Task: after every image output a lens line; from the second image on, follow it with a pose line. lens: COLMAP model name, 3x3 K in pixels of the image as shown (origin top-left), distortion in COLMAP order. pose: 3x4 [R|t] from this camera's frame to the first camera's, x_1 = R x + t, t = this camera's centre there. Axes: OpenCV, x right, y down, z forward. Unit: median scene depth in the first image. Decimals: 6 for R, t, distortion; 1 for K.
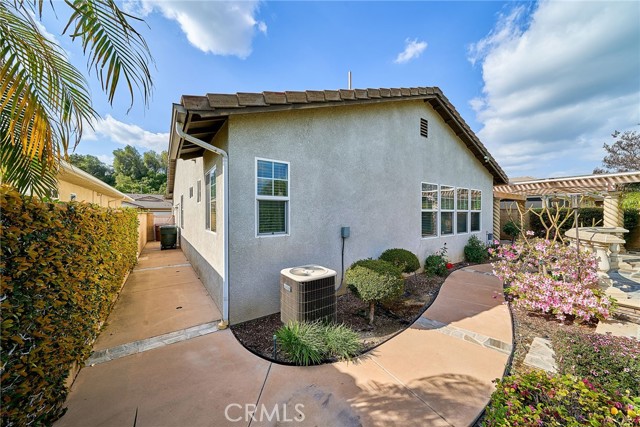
lens RADIAL K [[216.4, 0, 320.0], [0, 216.4, 213.5], [0, 0, 1]] dist [-0.022679, 0.000005]
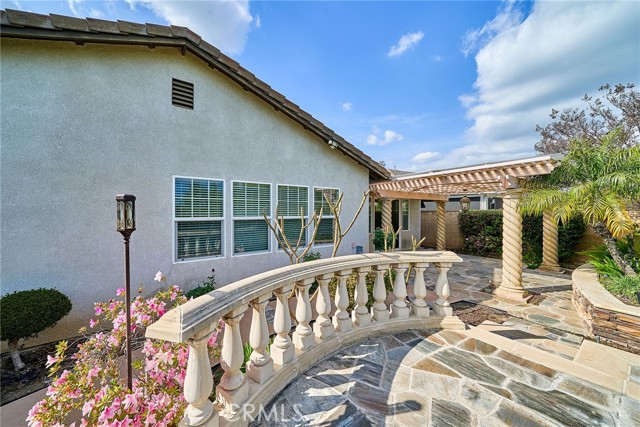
lens RADIAL K [[217.4, 0, 317.7], [0, 217.4, 217.8], [0, 0, 1]] dist [0.001020, 0.000089]
pose [[0.999886, -0.004263, 0.014516, 0.597270], [0.003950, 0.999761, 0.021485, -0.020285], [-0.014604, -0.021425, 0.999664, 0.212573]]
